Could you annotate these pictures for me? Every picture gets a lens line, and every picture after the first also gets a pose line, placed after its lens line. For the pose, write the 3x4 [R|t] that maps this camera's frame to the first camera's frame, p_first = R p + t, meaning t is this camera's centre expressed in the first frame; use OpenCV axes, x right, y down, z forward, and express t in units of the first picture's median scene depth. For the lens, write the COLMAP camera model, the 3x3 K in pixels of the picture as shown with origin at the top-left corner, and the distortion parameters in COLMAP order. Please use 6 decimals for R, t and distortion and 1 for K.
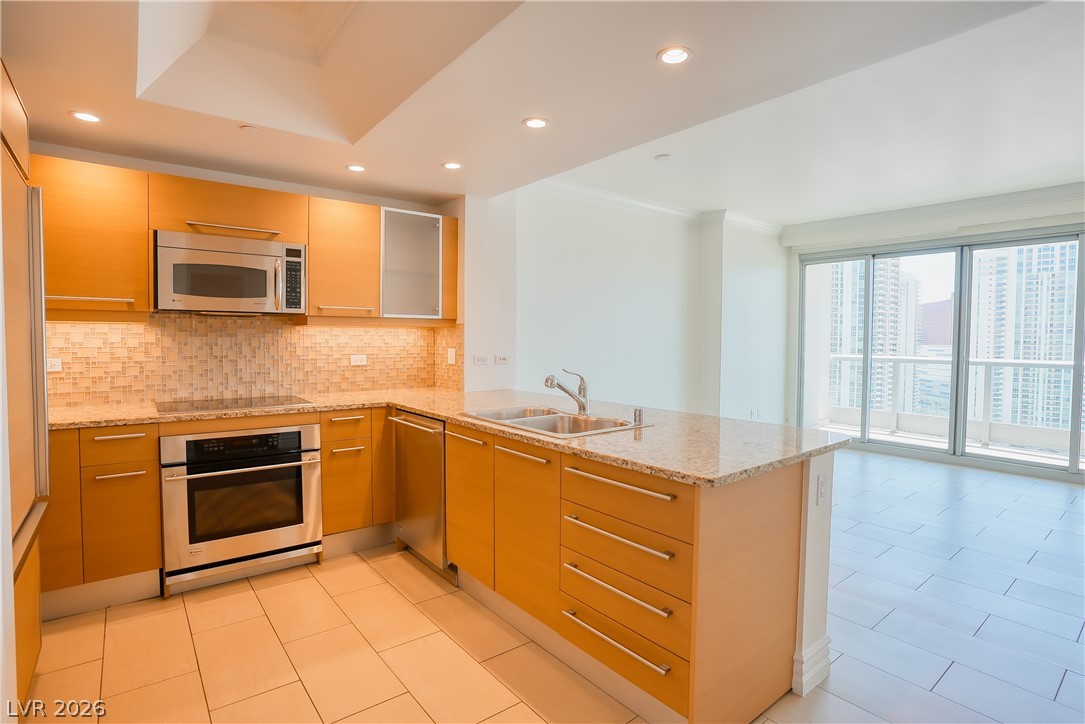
lens RADIAL K [[534.9, 0, 547.6], [0, 534.9, 359.2], [0, 0, 1]] dist [-0.071309, 0.033425]
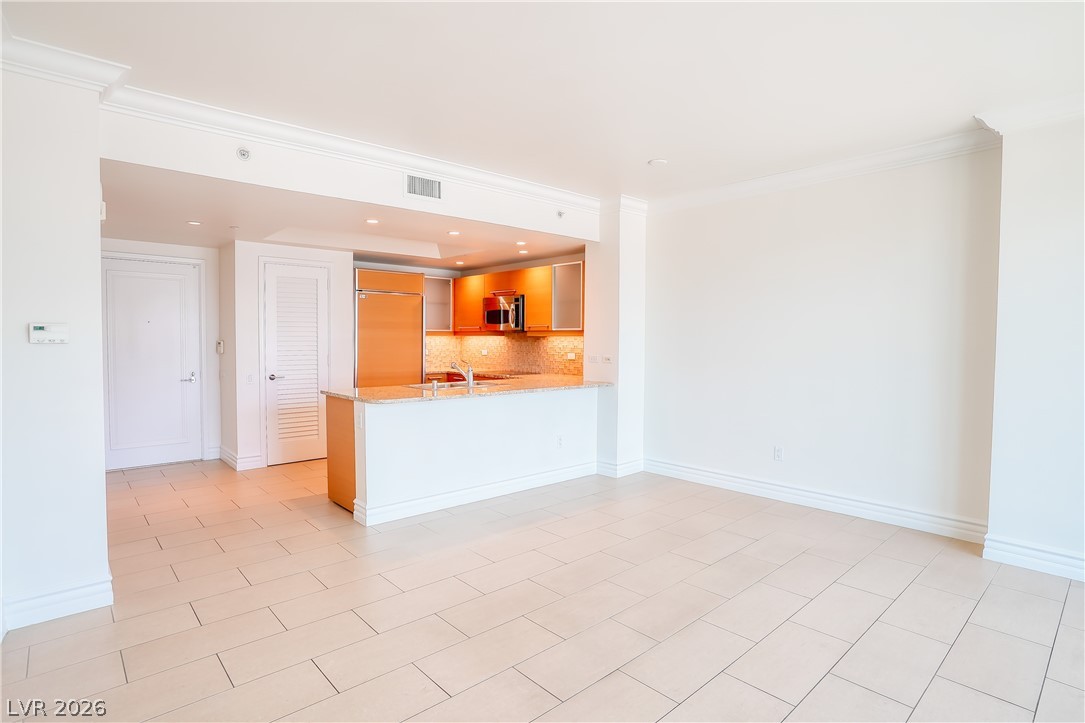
lens RADIAL K [[557.8, 0, 537.4], [0, 557.8, 357.3], [0, 0, 1]] dist [-0.058713, 0.000646]
pose [[0.058741, 0.030270, -0.997814, 1.469148], [-0.040431, 0.998792, 0.027920, -0.041902], [0.997454, 0.038702, 0.059894, 0.855506]]
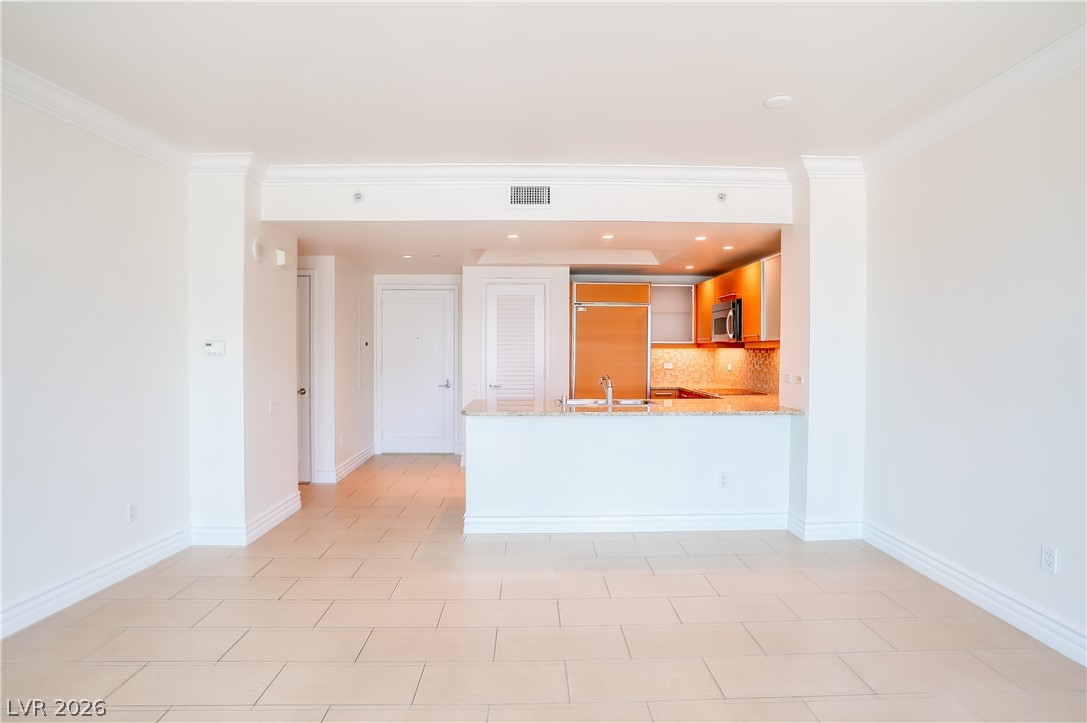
lens RADIAL K [[558.9, 0, 538.4], [0, 558.9, 357.3], [0, 0, 1]] dist [-0.058713, 0.000646]
pose [[-0.605249, 0.005784, -0.796015, 1.166341], [-0.033048, 0.998929, 0.032386, -0.065476], [0.795350, 0.045908, -0.604410, 1.409590]]
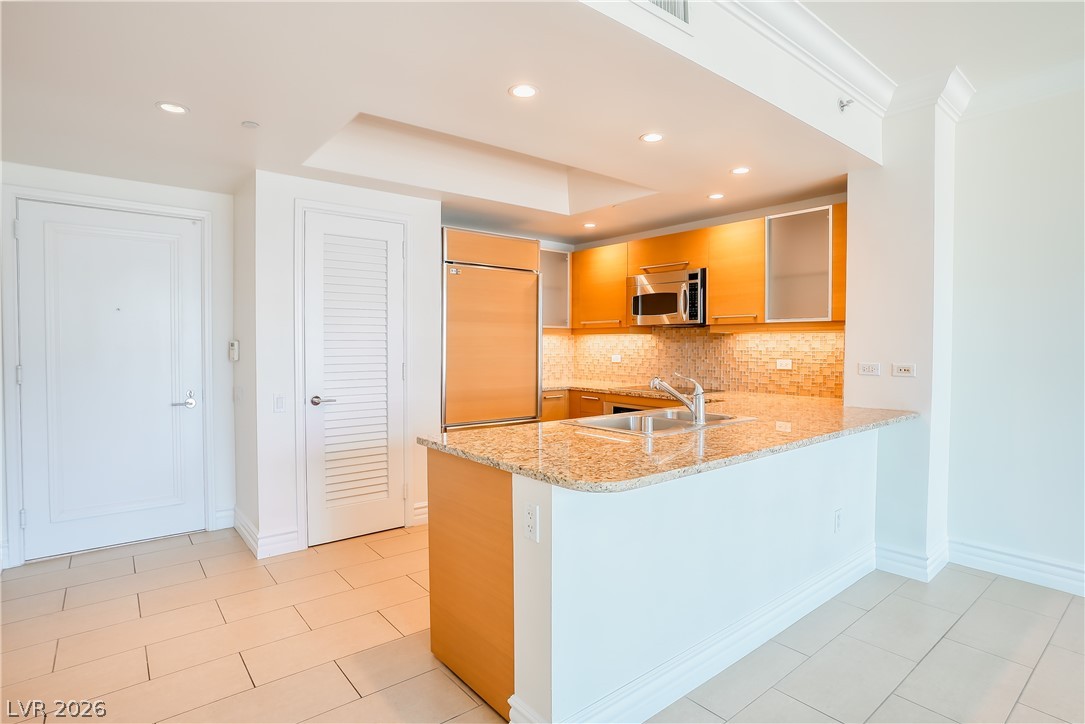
lens RADIAL K [[557.8, 0, 537.4], [0, 557.8, 357.8], [0, 0, 1]] dist [-0.058713, 0.000646]
pose [[0.000926, 0.020095, -0.999798, 0.773733], [-0.037420, 0.999099, 0.020046, -0.015787], [0.999299, 0.037394, 0.001677, 0.559053]]
